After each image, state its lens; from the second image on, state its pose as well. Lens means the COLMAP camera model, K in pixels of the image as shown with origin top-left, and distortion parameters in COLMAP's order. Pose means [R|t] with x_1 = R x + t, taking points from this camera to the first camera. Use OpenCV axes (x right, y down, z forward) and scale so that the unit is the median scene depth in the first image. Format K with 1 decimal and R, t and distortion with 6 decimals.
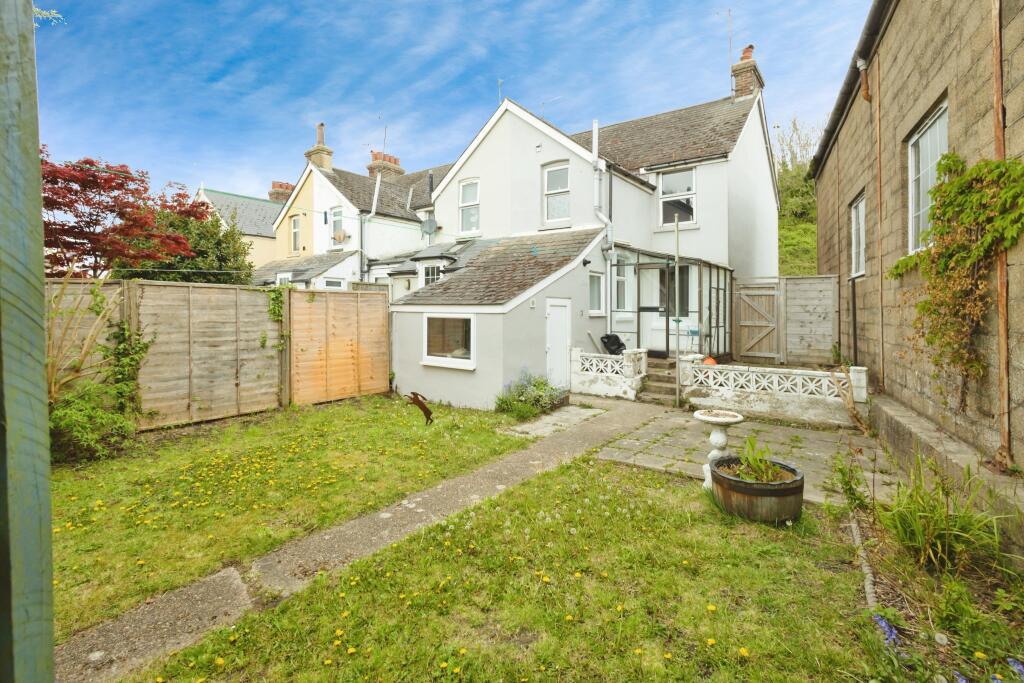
lens RADIAL K [[474.4, 0, 507.1], [0, 474.4, 326.6], [0, 0, 1]] dist [0.001428, -0.000084]
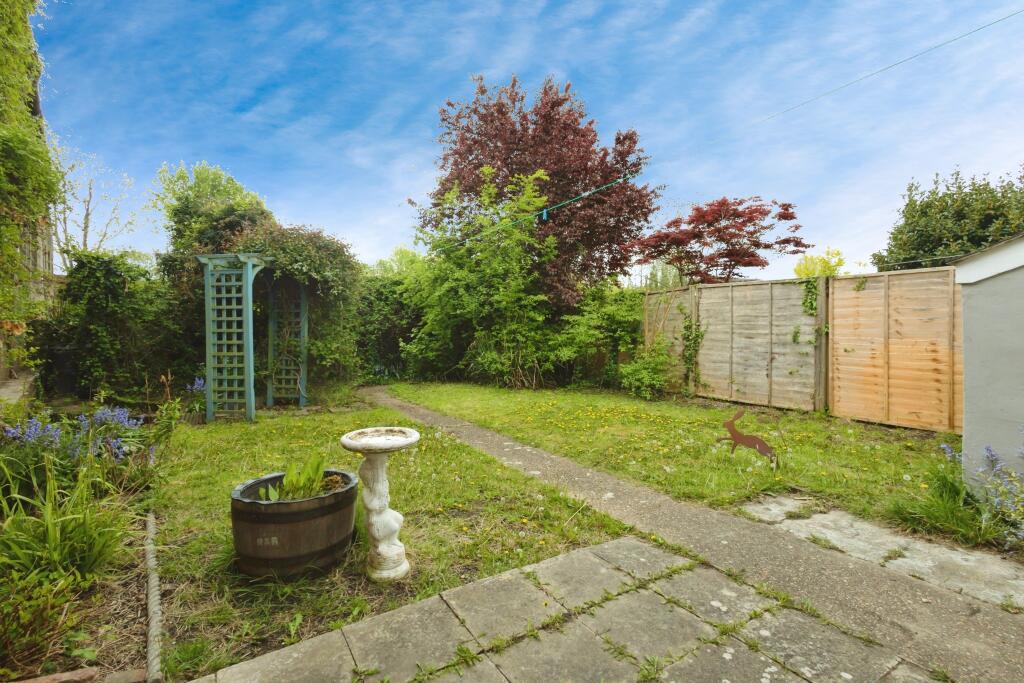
lens RADIAL K [[474.4, 0, 507.1], [0, 474.4, 326.6], [0, 0, 1]] dist [0.001428, -0.000084]
pose [[-0.356900, 0.003144, -0.934137, 0.617560], [-0.027118, 0.999538, 0.013725, 0.015297], [0.933749, 0.030231, -0.356650, 0.857794]]
